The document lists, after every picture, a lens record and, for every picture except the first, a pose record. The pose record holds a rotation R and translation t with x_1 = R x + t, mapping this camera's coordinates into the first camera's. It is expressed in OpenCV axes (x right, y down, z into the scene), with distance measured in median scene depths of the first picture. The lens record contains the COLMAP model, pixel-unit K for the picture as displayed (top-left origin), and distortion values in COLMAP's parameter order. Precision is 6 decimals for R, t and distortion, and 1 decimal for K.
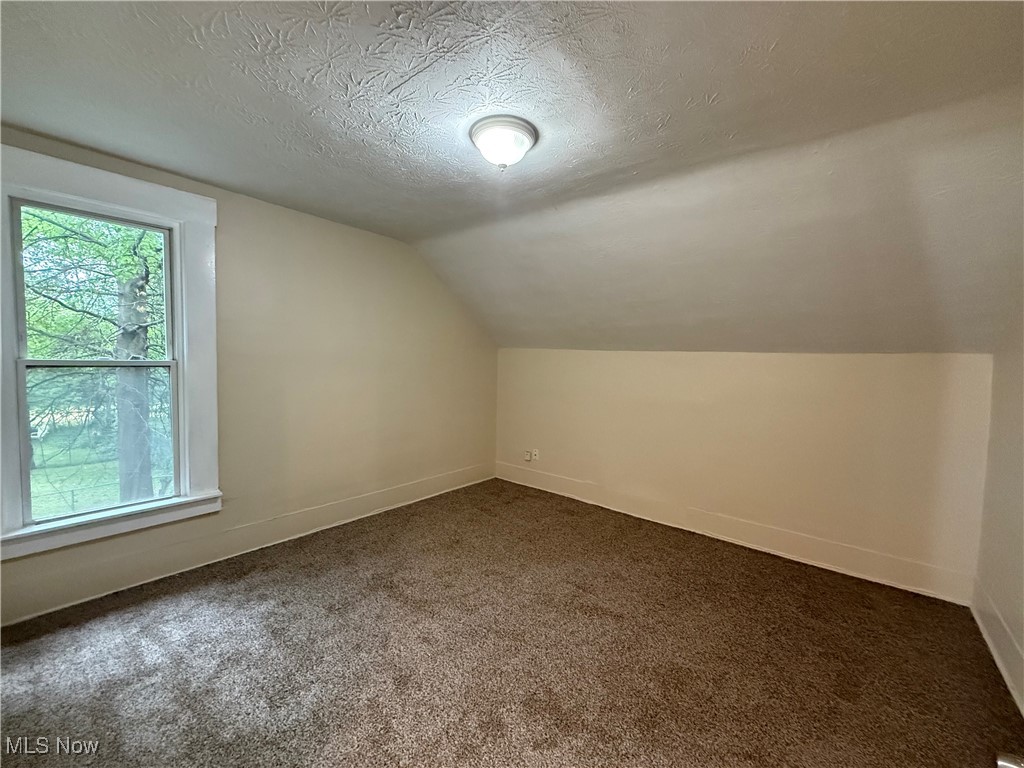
lens RADIAL K [[407.9, 0, 507.9], [0, 407.9, 382.8], [0, 0, 1]] dist [-0.000278, 0.000028]
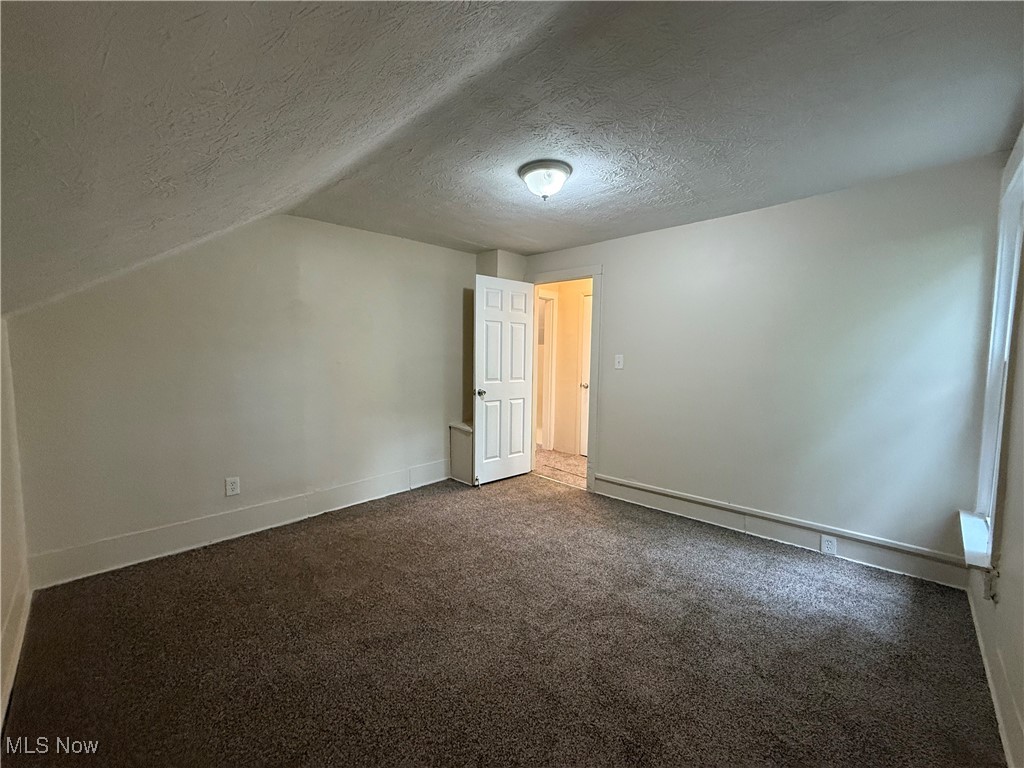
lens RADIAL K [[407.9, 0, 507.9], [0, 407.9, 382.8], [0, 0, 1]] dist [-0.000278, 0.000028]
pose [[-0.995612, -0.047354, 0.080717, -0.020303], [-0.037017, 0.991458, 0.125061, -0.069049], [-0.085949, 0.121524, -0.988860, 1.783067]]
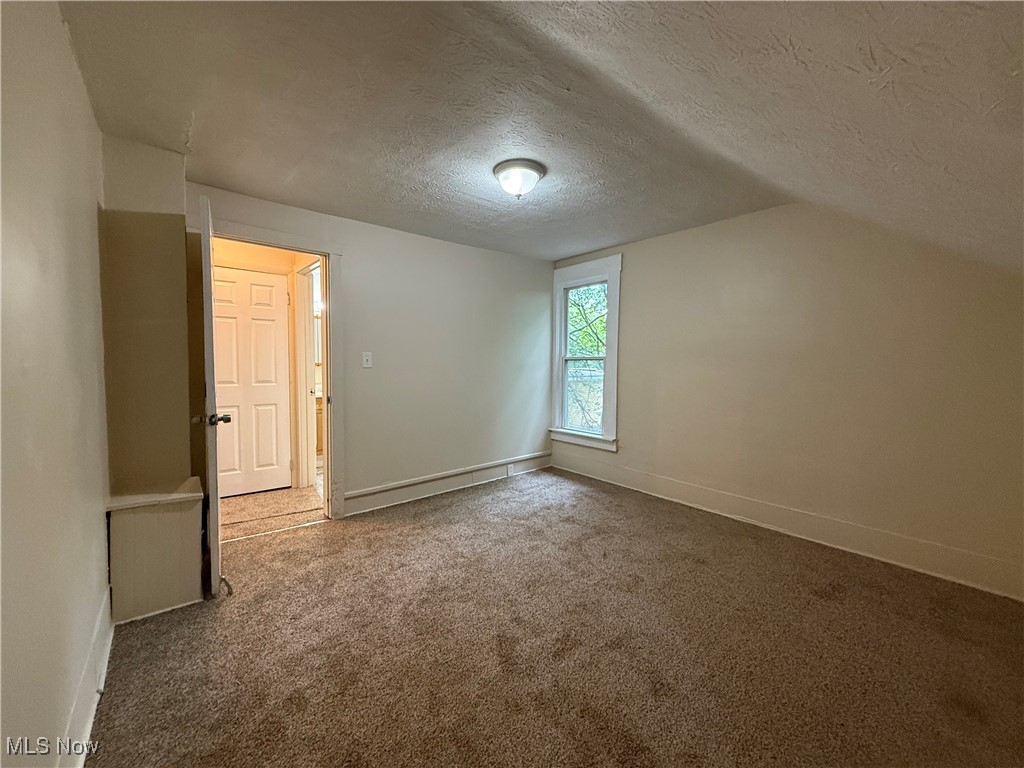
lens RADIAL K [[407.9, 0, 507.9], [0, 407.9, 382.8], [0, 0, 1]] dist [-0.000278, 0.000028]
pose [[-0.197533, 0.022805, -0.980031, 0.965376], [-0.064317, 0.997274, 0.036170, 0.026402], [0.978184, 0.070178, -0.195528, 0.963161]]
